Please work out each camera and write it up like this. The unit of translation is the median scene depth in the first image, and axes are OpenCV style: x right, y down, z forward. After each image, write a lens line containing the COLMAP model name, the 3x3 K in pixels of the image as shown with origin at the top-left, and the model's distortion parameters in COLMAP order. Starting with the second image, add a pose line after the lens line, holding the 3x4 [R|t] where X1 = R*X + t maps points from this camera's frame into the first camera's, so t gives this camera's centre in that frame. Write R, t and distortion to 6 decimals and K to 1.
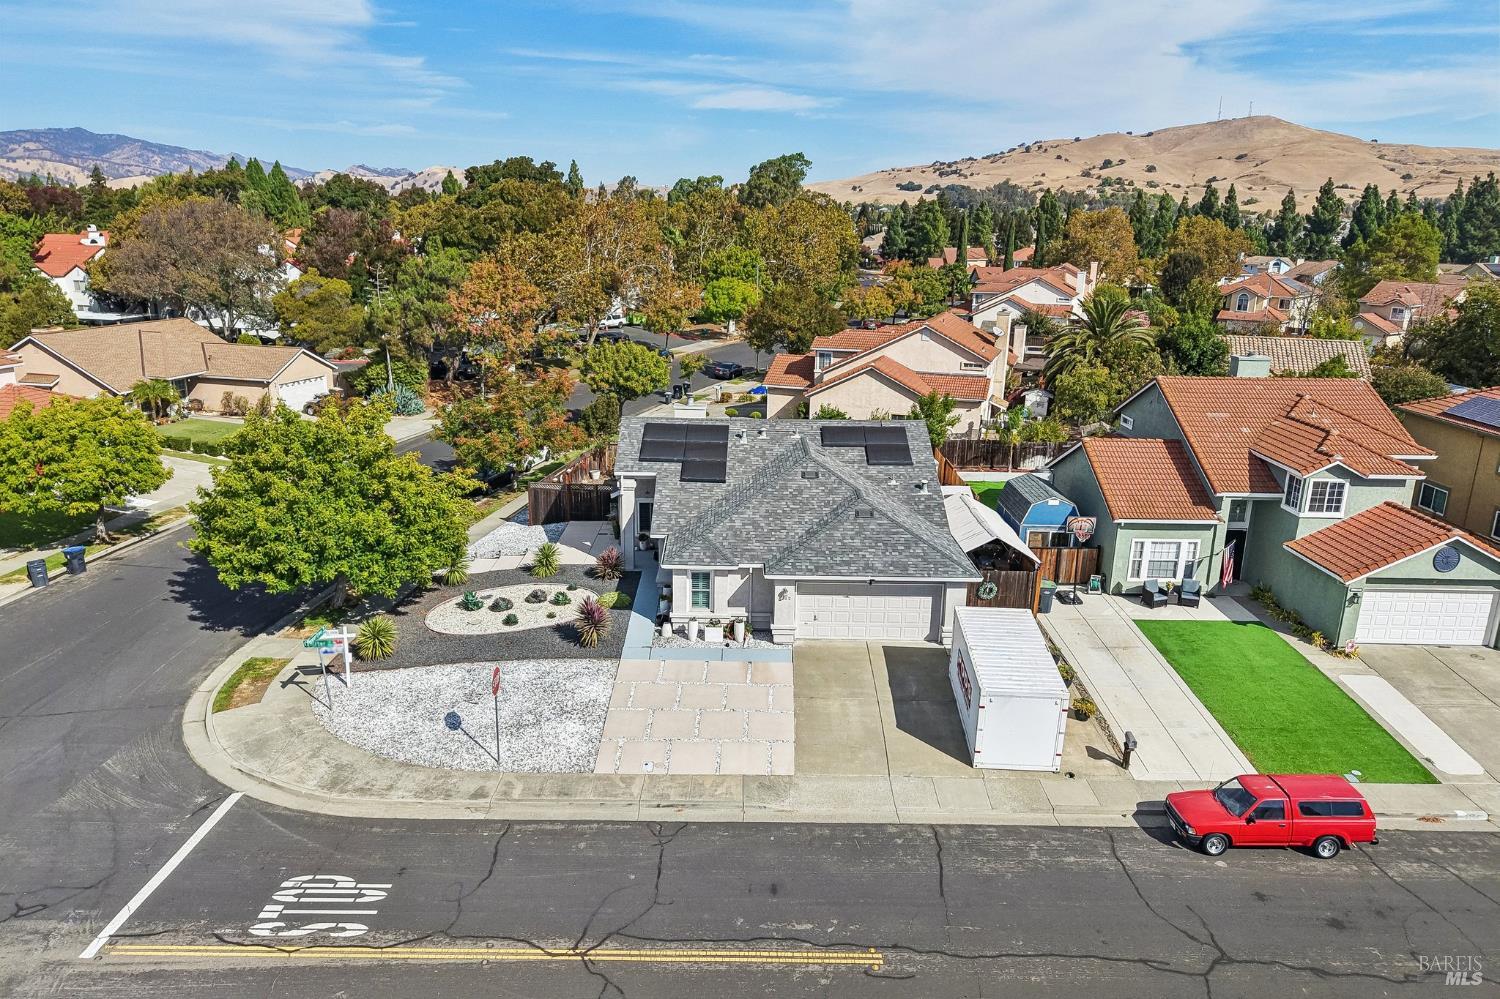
lens RADIAL K [[1006.7, 0, 746.9], [0, 1006.7, 499.8], [0, 0, 1]] dist [0.006356, -0.003097]
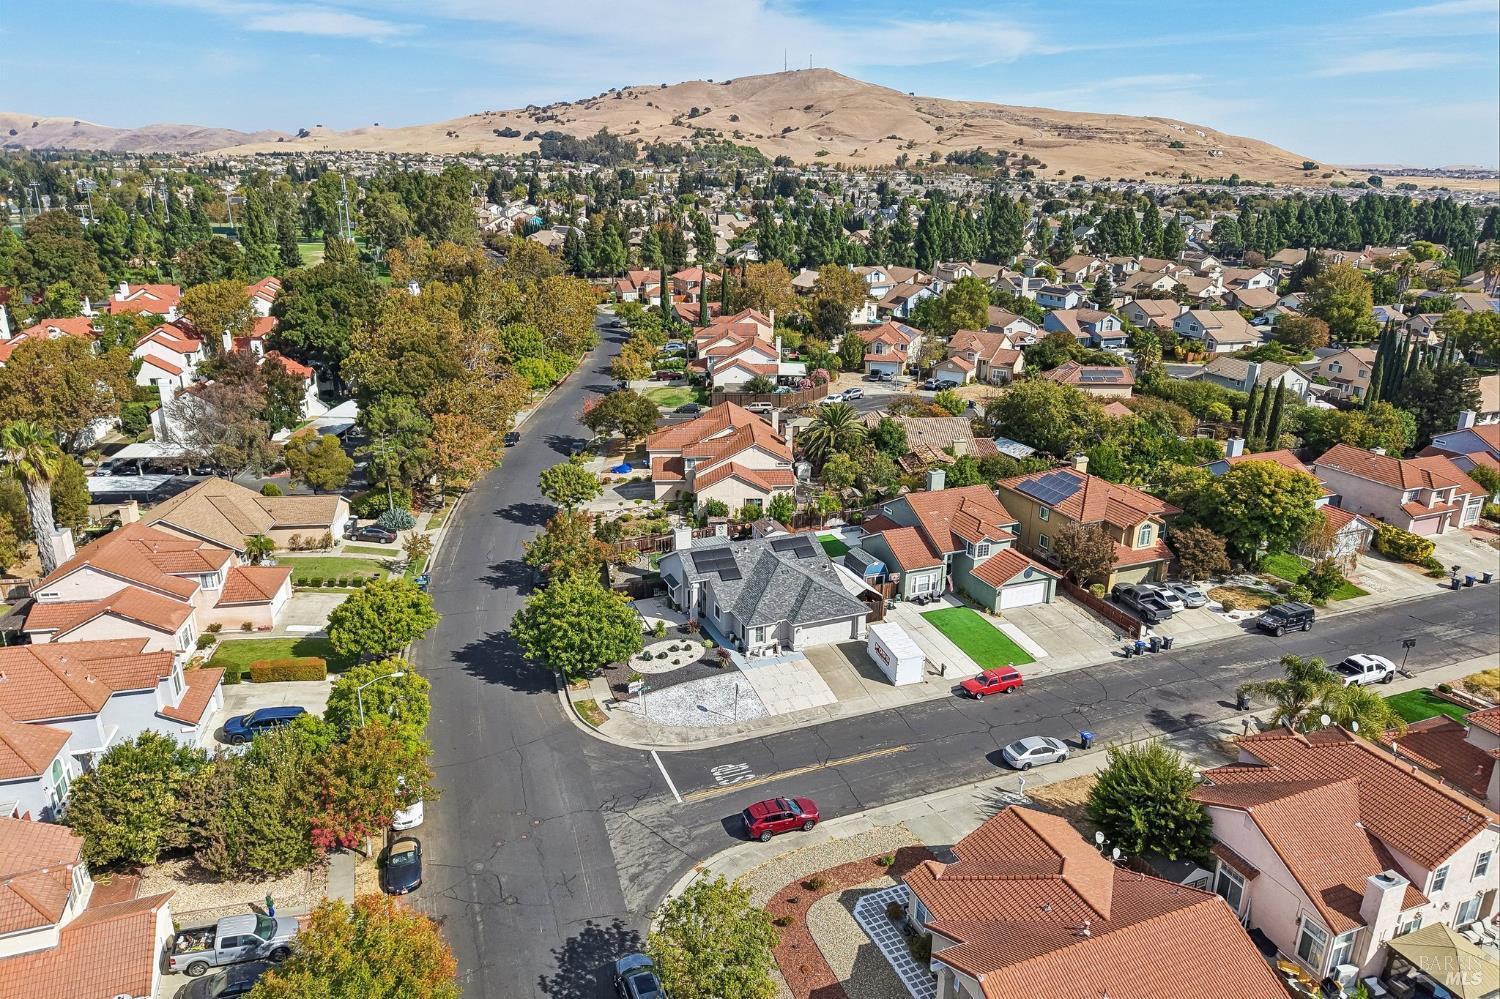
lens RADIAL K [[1004.4, 0, 750.5], [0, 1004.4, 490.8], [0, 0, 1]] dist [0.061069, -0.085810]
pose [[0.926165, -0.124304, 0.356043, -0.768165], [0.106228, 0.991877, 0.069963, -0.363039], [-0.361848, -0.026976, 0.931847, -1.025167]]
